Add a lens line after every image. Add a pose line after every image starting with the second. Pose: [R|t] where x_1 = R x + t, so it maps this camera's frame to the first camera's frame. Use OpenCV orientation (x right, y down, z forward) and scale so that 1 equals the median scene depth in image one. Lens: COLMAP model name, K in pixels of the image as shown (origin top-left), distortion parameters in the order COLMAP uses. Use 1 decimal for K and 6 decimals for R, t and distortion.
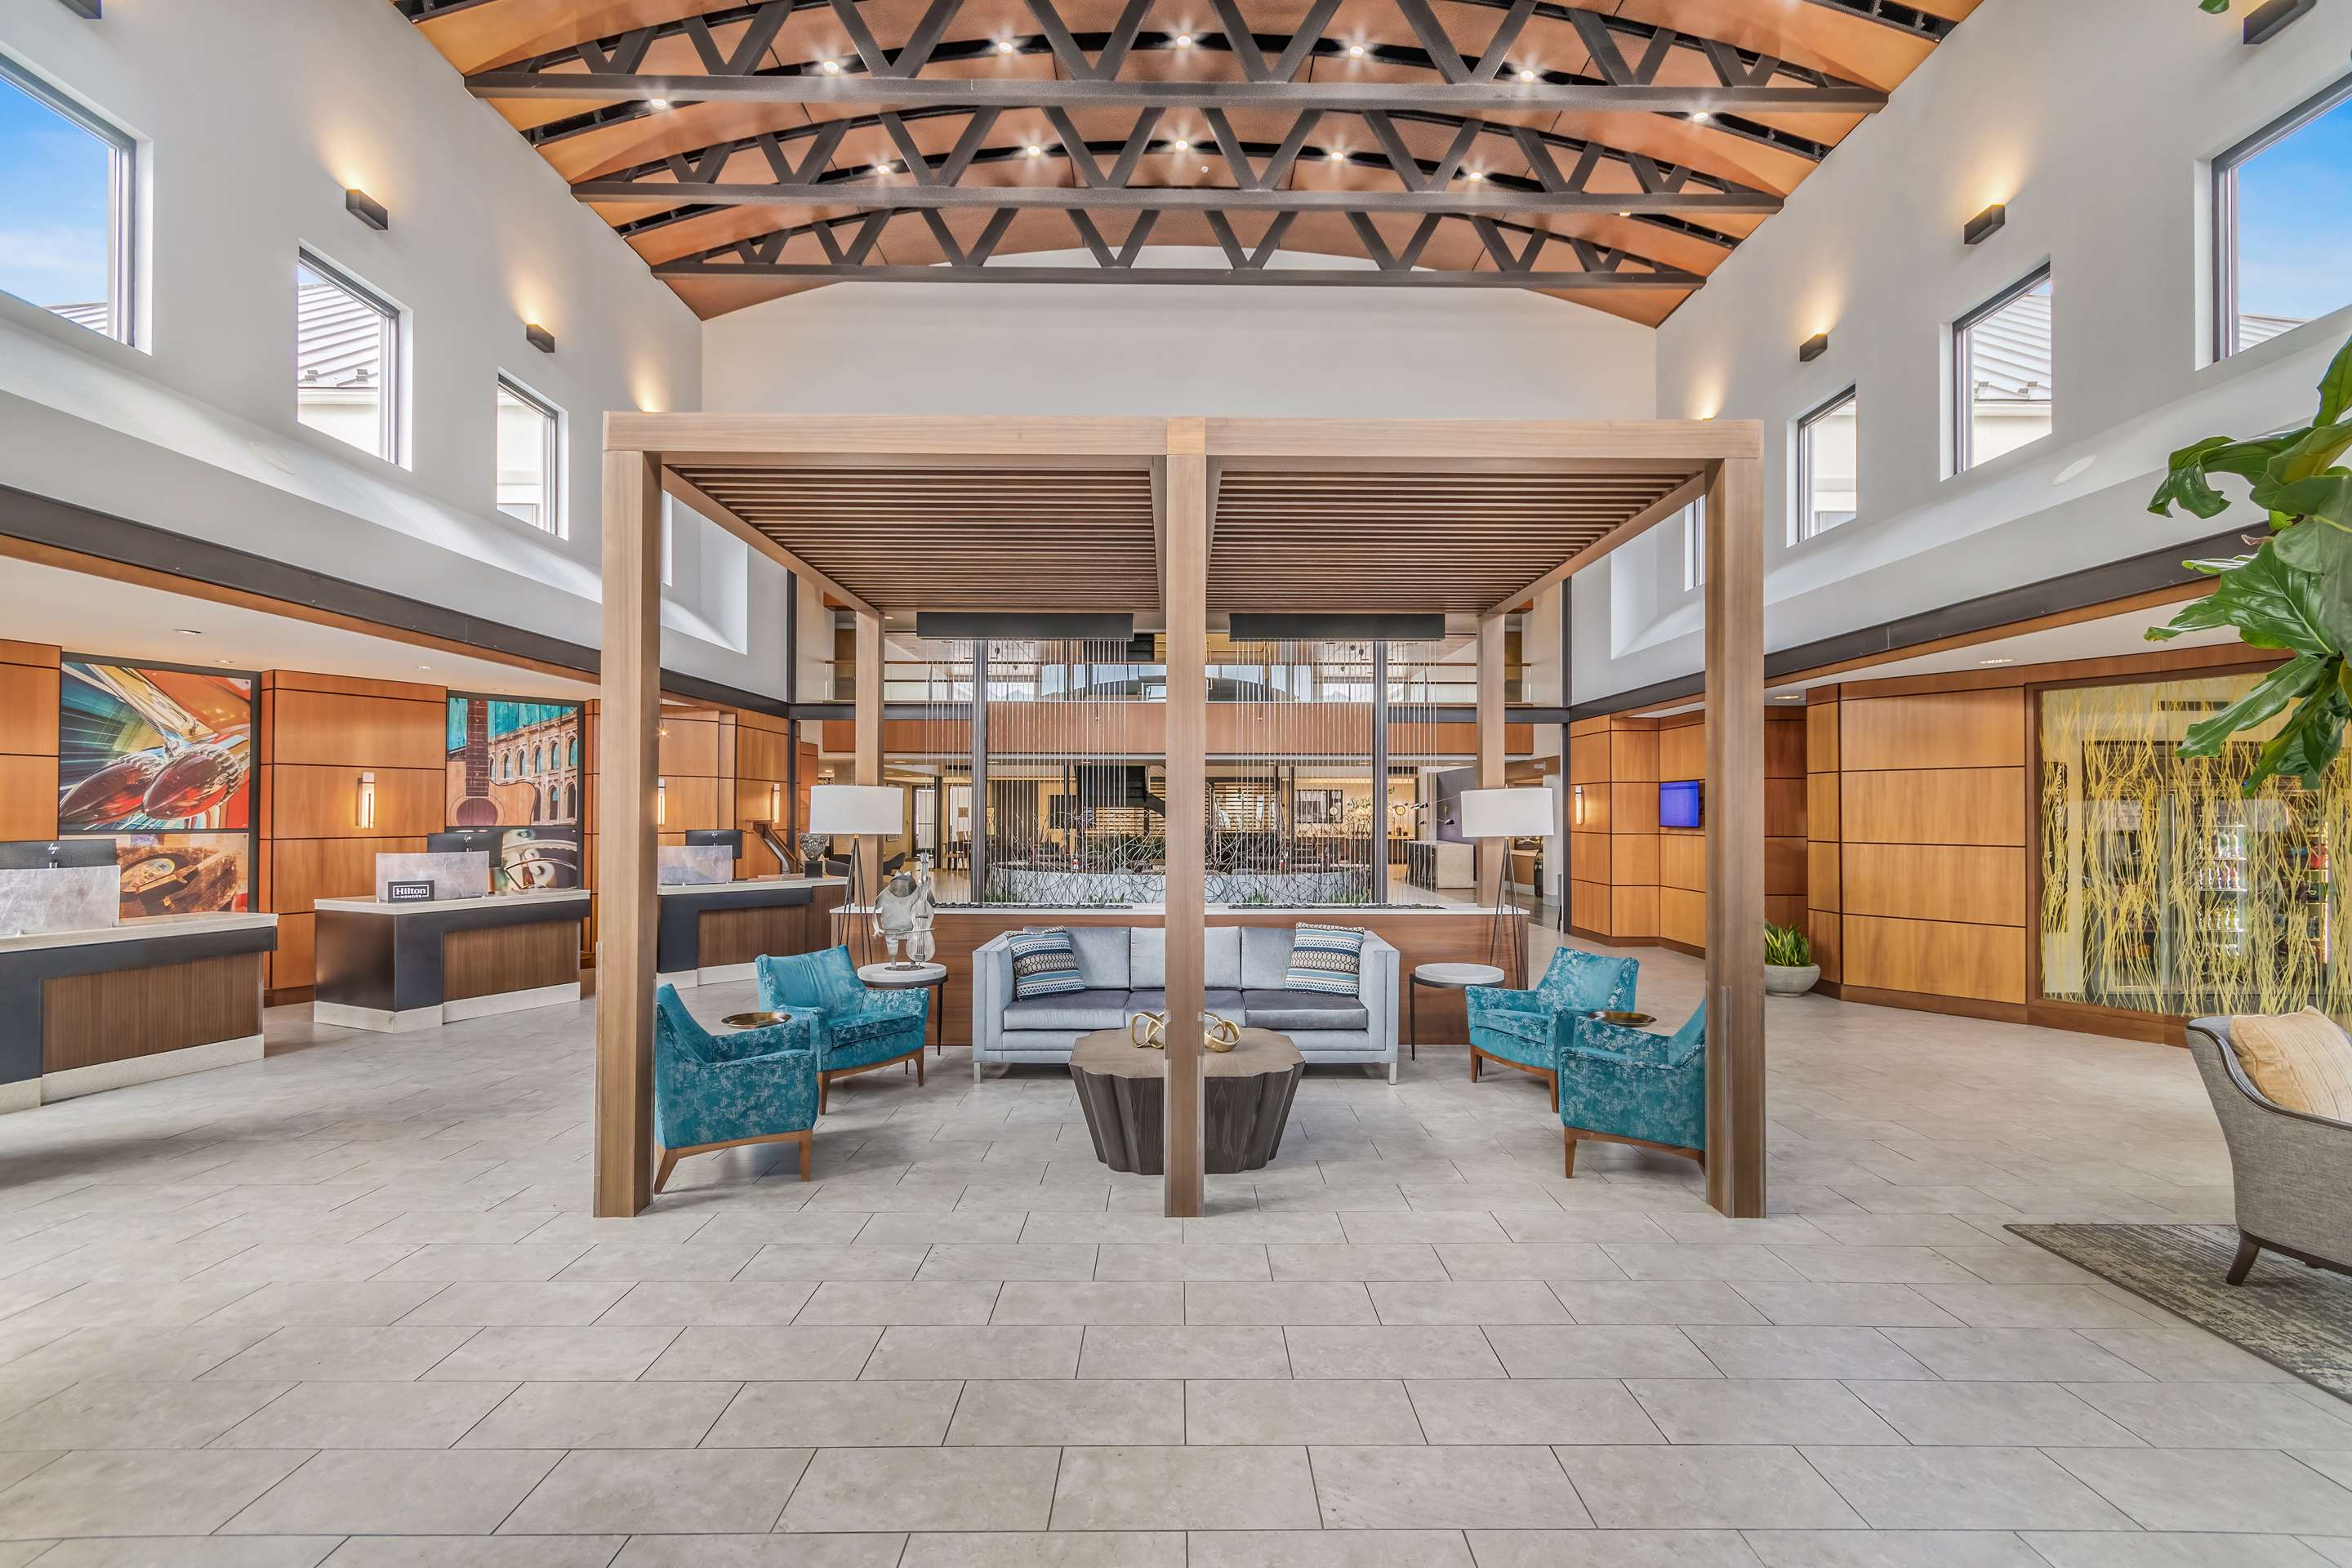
lens RADIAL K [[1039.6, 0, 1174.2], [0, 1039.6, 799.6], [0, 0, 1]] dist [0.003820, 0.000262]
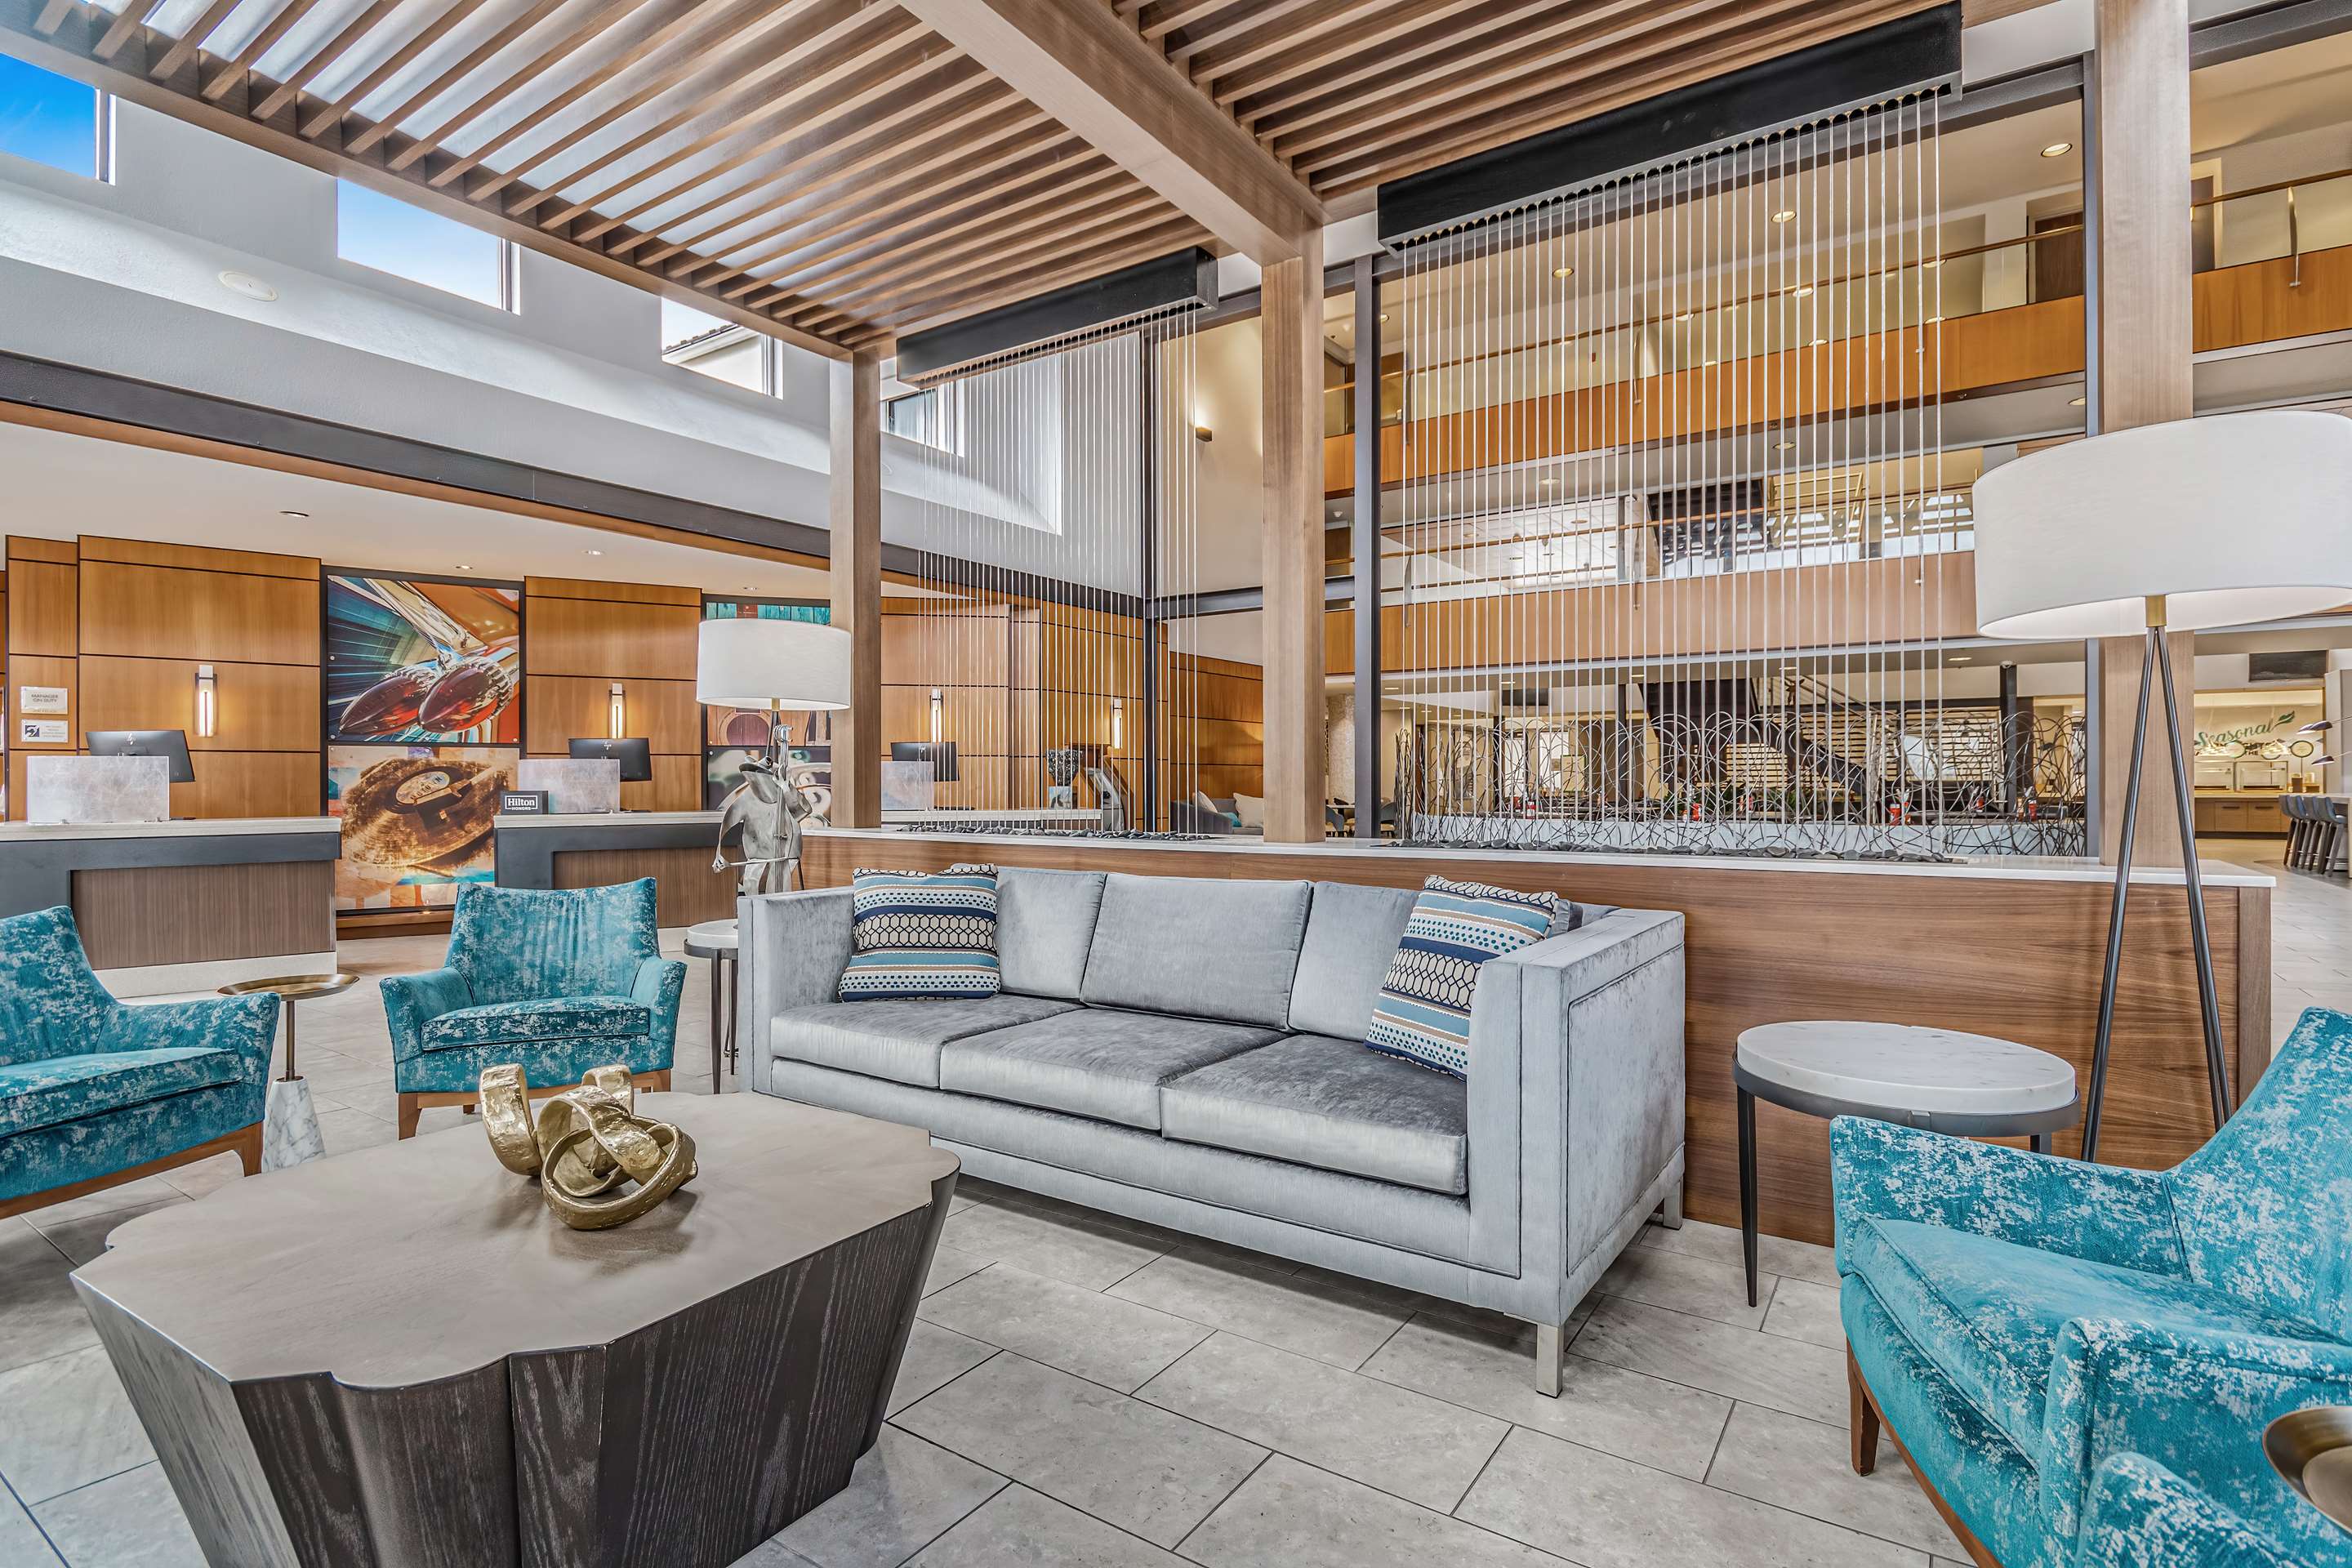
lens RADIAL K [[1154.3, 0, 1180.7], [0, 1154.3, 778.9], [0, 0, 1]] dist [-0.001302, -0.000019]
pose [[0.827904, -0.005560, -0.560843, 0.238653], [0.011192, 0.999916, 0.006607, 0.063749], [0.560759, -0.011747, 0.827896, 0.480177]]
